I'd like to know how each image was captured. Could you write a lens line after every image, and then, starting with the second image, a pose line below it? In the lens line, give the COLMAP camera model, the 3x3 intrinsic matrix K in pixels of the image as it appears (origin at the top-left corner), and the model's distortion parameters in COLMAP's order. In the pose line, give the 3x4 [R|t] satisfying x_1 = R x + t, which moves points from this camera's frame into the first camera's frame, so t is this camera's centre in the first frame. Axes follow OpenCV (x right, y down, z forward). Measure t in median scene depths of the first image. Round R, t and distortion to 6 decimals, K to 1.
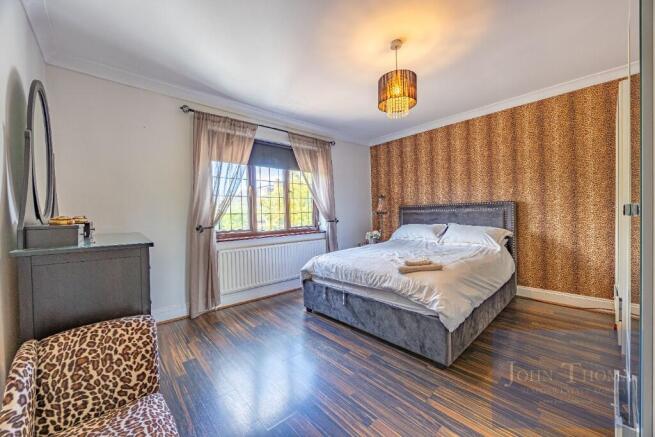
lens RADIAL K [[252.3, 0, 326.2], [0, 252.3, 217.9], [0, 0, 1]] dist [0.001558, -0.000010]
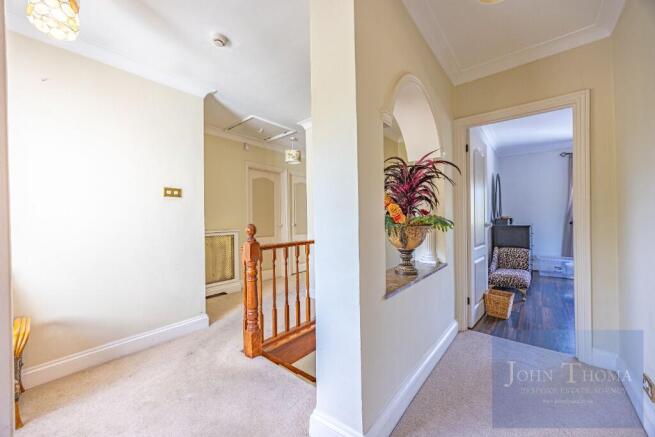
lens RADIAL K [[252.3, 0, 326.2], [0, 252.3, 217.9], [0, 0, 1]] dist [0.001558, -0.000010]
pose [[0.140008, 0.011552, -0.990083, 1.903873], [0.002635, 0.999924, 0.012039, -0.025921], [0.990147, -0.004295, 0.139967, -1.767793]]
